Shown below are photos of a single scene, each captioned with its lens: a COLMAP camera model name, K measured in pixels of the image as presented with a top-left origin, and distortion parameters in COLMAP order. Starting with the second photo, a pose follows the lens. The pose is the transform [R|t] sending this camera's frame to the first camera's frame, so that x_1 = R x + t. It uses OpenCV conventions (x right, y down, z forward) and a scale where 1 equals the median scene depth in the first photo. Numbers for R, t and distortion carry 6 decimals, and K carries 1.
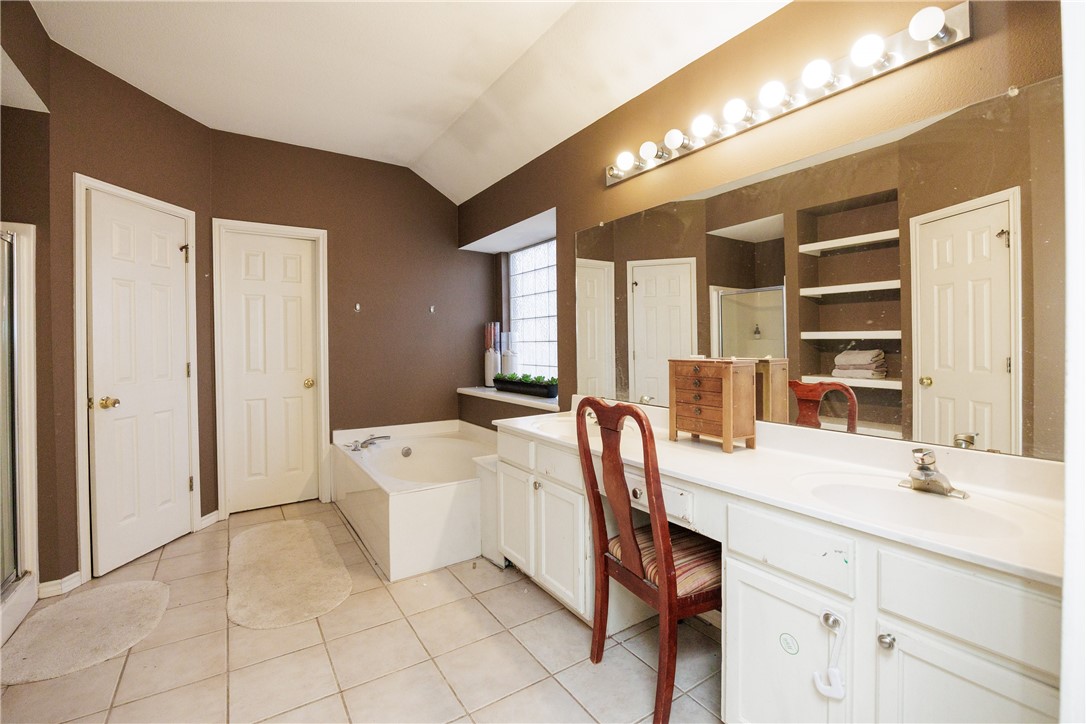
lens RADIAL K [[474.6, 0, 541.5], [0, 474.6, 347.1], [0, 0, 1]] dist [-0.020866, 0.001956]
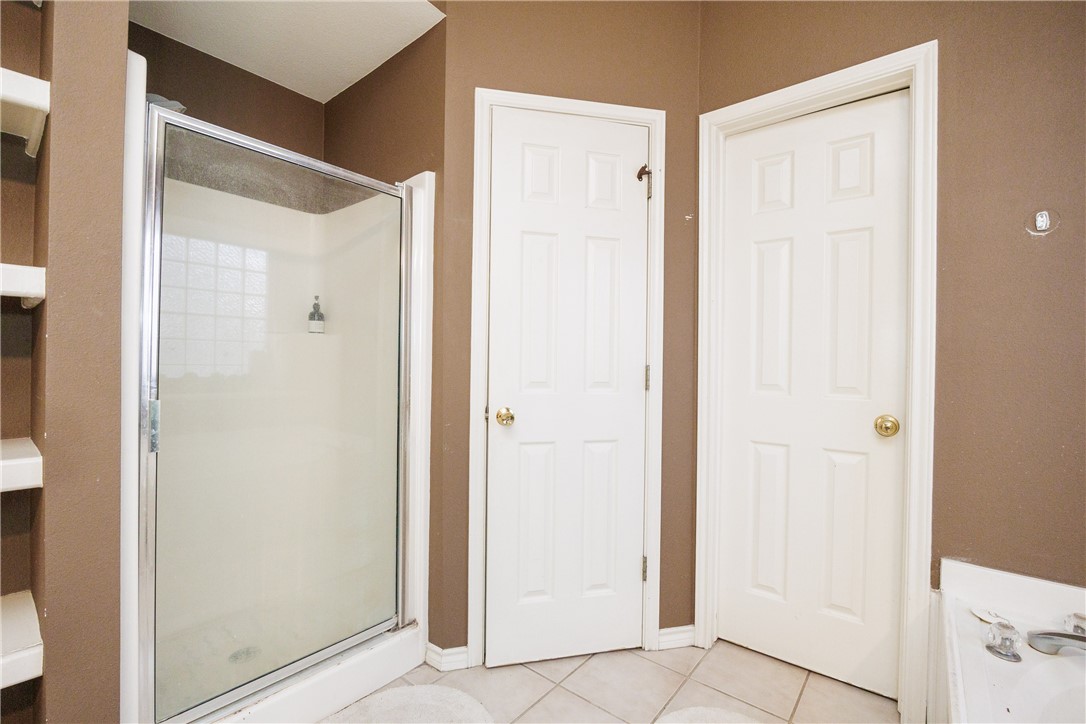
lens RADIAL K [[474.6, 0, 543.0], [0, 474.6, 366.6], [0, 0, 1]] dist [-0.020866, 0.001956]
pose [[0.296463, 0.019458, -0.954846, -0.204462], [-0.023704, 0.999634, 0.013010, 0.028370], [0.954750, 0.018777, 0.296815, 0.656911]]
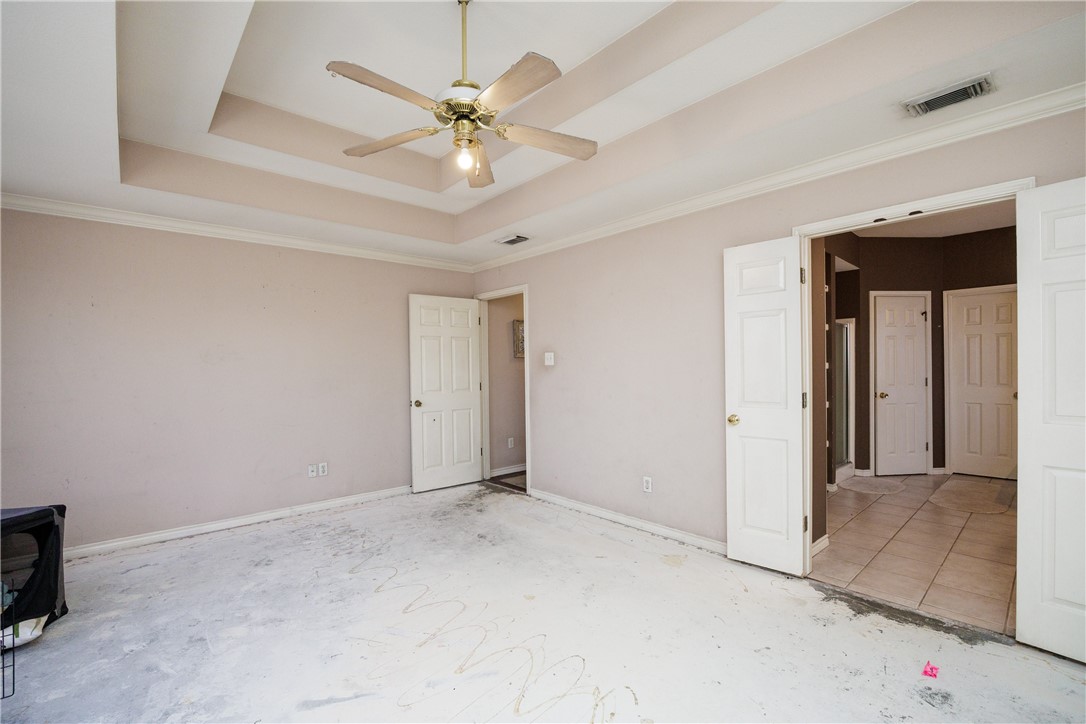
lens RADIAL K [[474.6, 0, 540.5], [0, 474.6, 369.9], [0, 0, 1]] dist [-0.020866, 0.001956]
pose [[0.151193, 0.013682, -0.988410, 0.729346], [0.003737, 0.999889, 0.014412, -0.025923], [0.988497, -0.005872, 0.151125, -0.665981]]
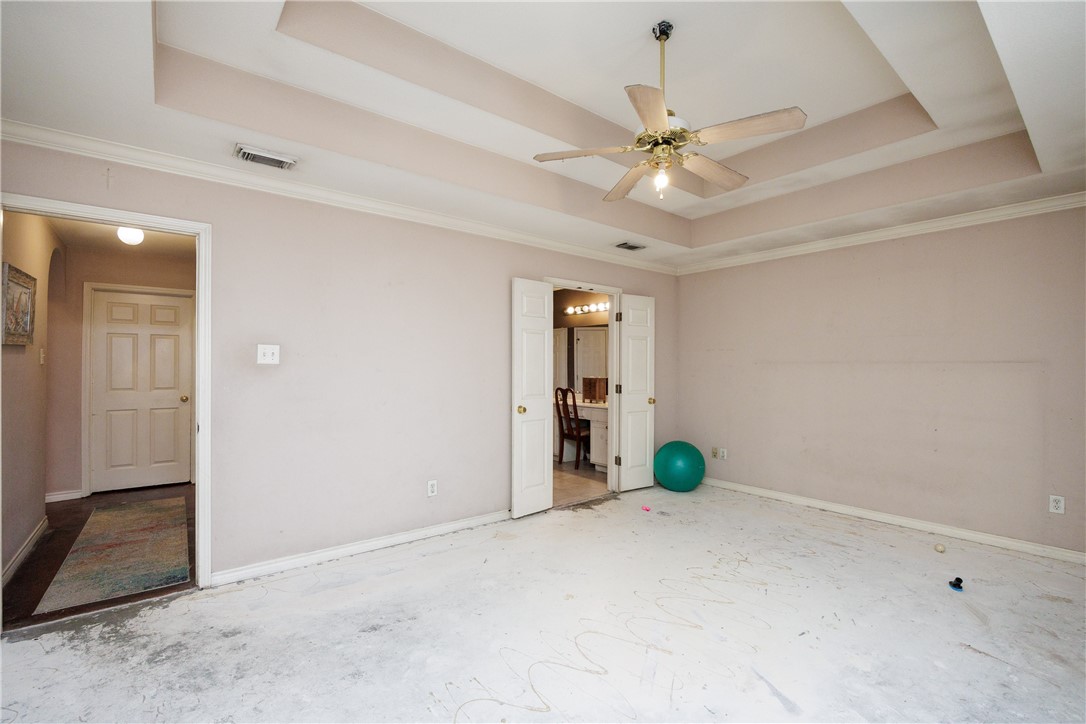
lens RADIAL K [[474.6, 0, 543.4], [0, 474.6, 364.6], [0, 0, 1]] dist [-0.020866, 0.001956]
pose [[0.995237, 0.013434, 0.096553, -0.195573], [-0.012533, 0.999872, -0.009925, -0.016991], [-0.096674, 0.008668, 0.995278, -1.373874]]
